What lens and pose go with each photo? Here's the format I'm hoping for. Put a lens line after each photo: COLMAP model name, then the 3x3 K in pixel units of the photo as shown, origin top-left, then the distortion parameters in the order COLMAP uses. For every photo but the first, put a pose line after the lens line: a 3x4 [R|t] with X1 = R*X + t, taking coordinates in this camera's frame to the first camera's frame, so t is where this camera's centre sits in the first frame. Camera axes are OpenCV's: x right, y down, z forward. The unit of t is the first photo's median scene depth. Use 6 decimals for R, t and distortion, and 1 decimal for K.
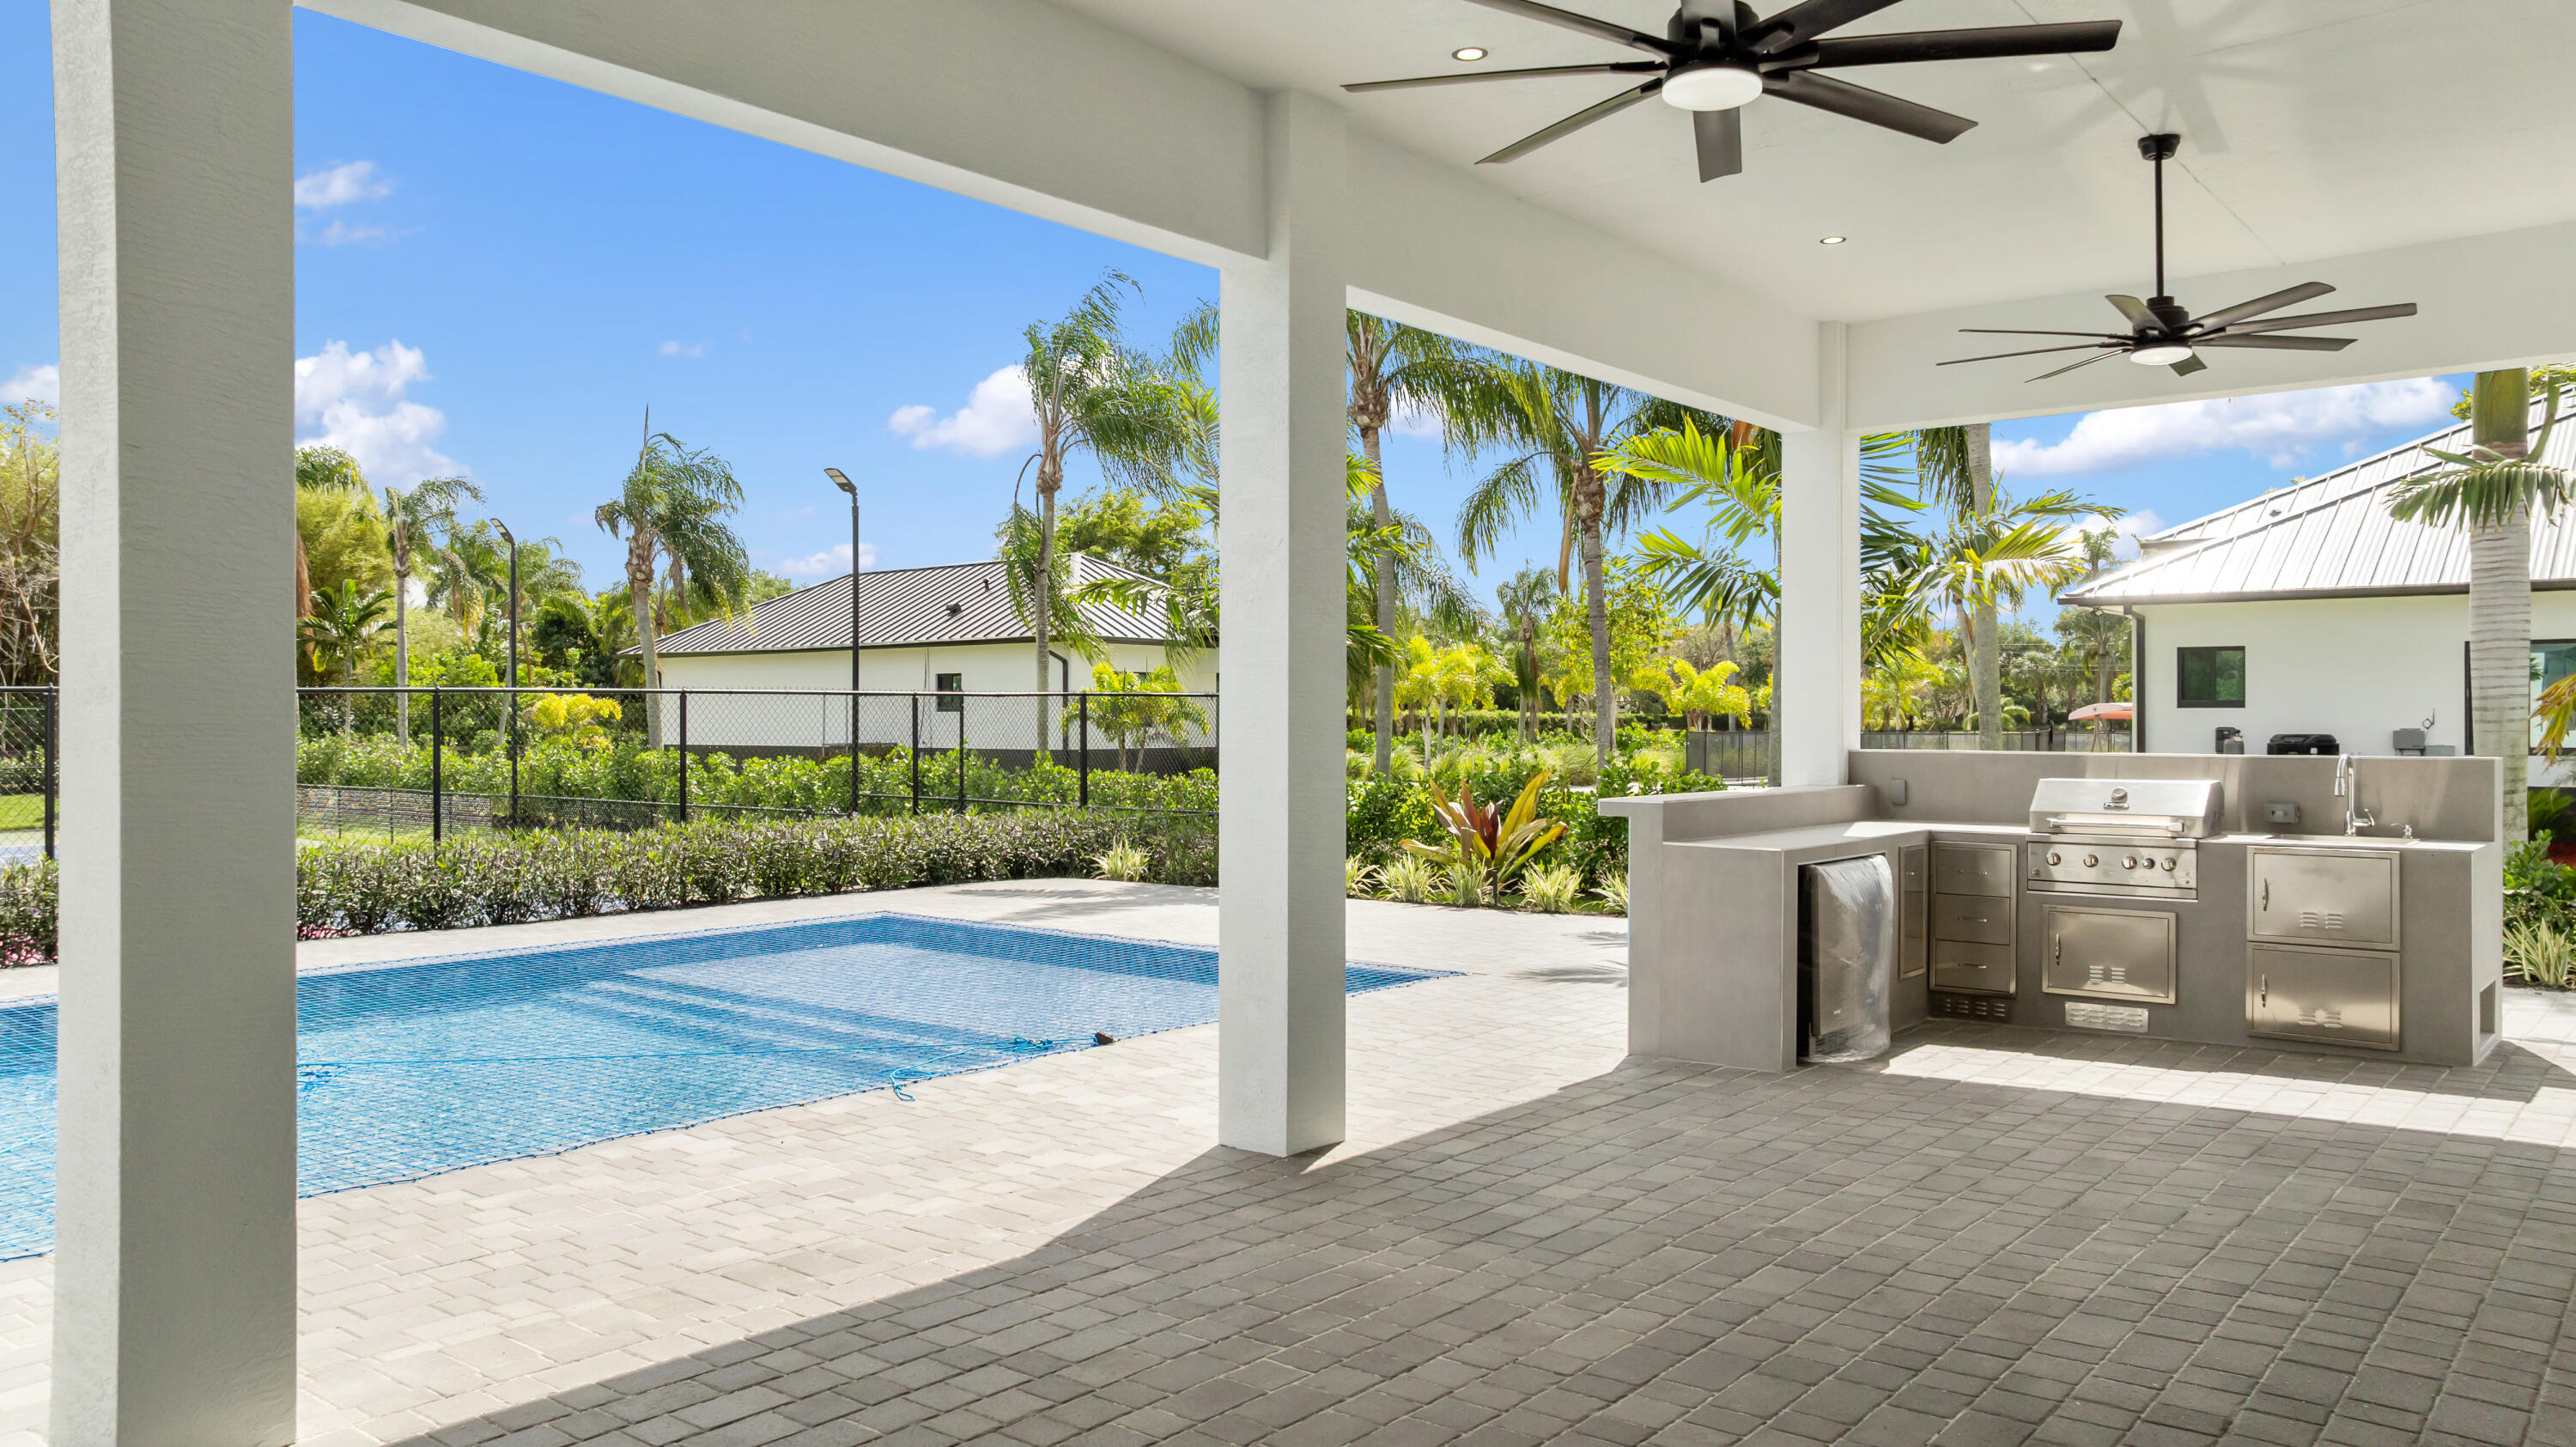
lens RADIAL K [[1811.4, 0, 1288.0], [0, 1811.4, 723.5], [0, 0, 1]] dist [-0.031141, 0.024003]
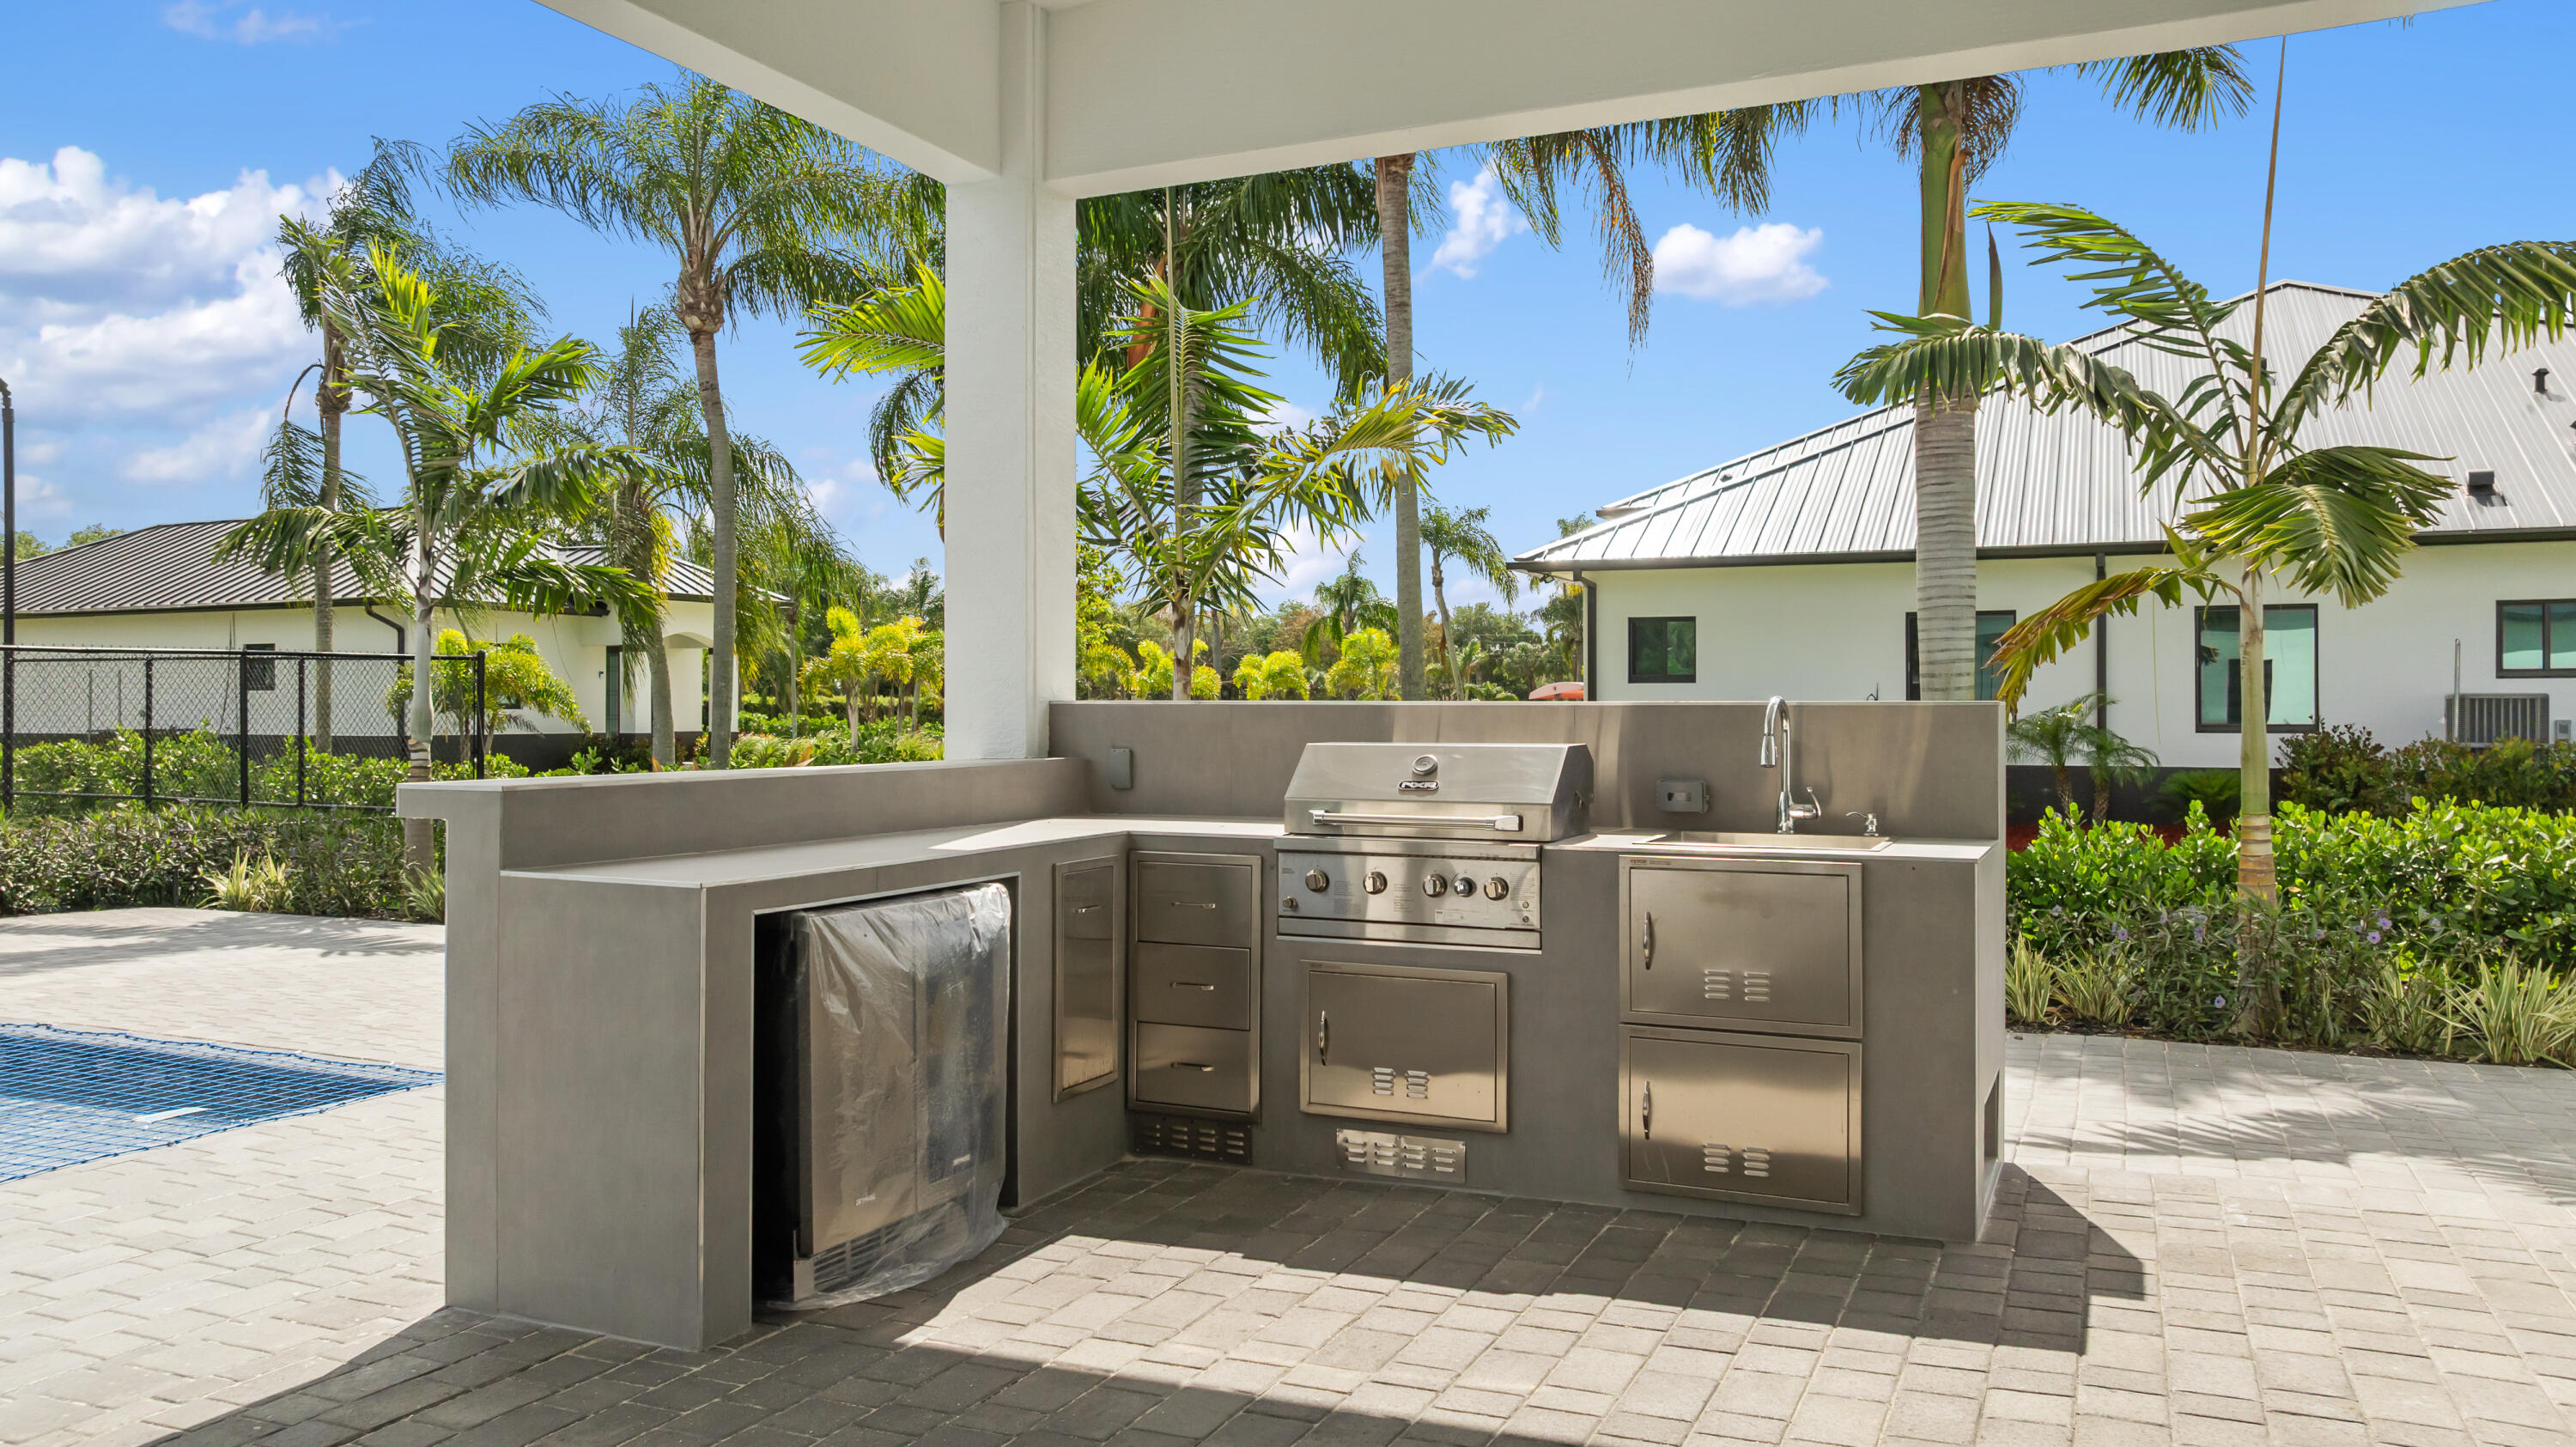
lens RADIAL K [[1811.4, 0, 1288.0], [0, 1811.4, 723.5], [0, 0, 1]] dist [-0.031141, 0.024003]
pose [[0.967084, -0.002043, 0.254449, 0.277708], [0.000829, 0.999988, 0.004879, 0.022890], [-0.254456, -0.004508, 0.967074, 0.459397]]
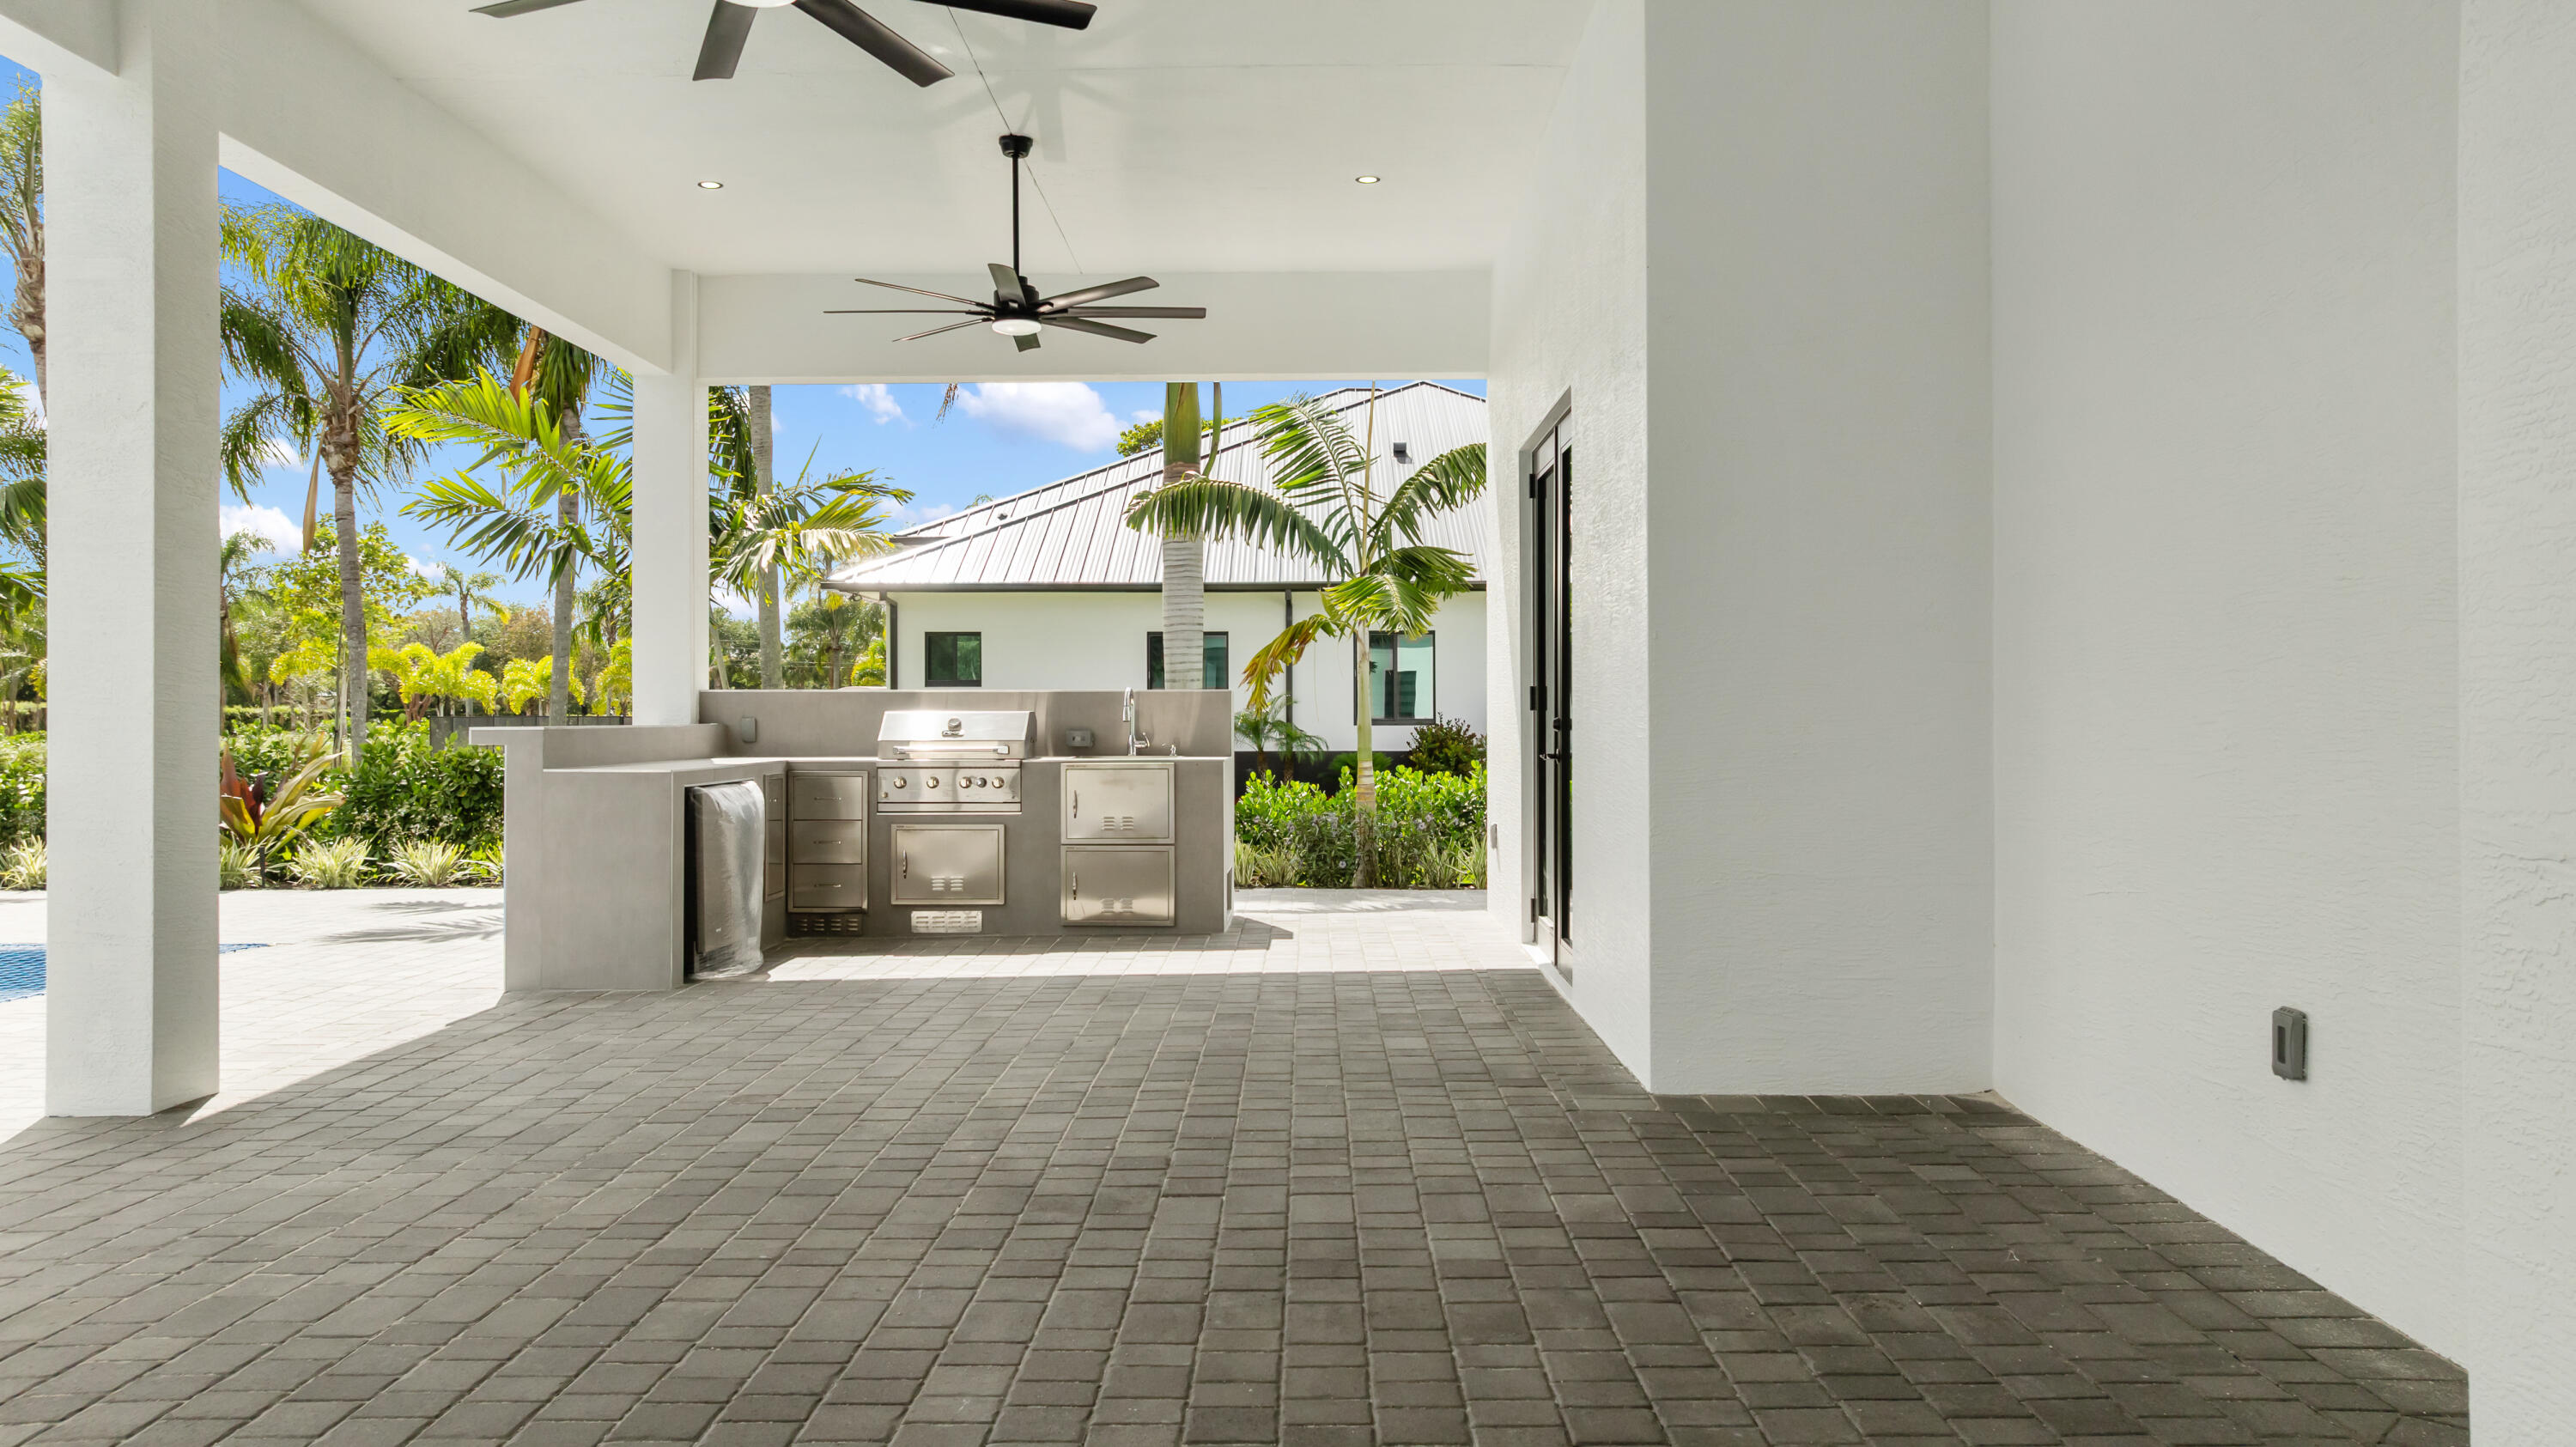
lens RADIAL K [[1811.4, 0, 1288.0], [0, 1811.4, 723.5], [0, 0, 1]] dist [-0.031141, 0.024003]
pose [[0.779674, -0.003295, 0.626177, -0.085579], [0.002795, 0.999995, 0.001782, 0.038879], [-0.626180, 0.000361, 0.779679, -0.010607]]
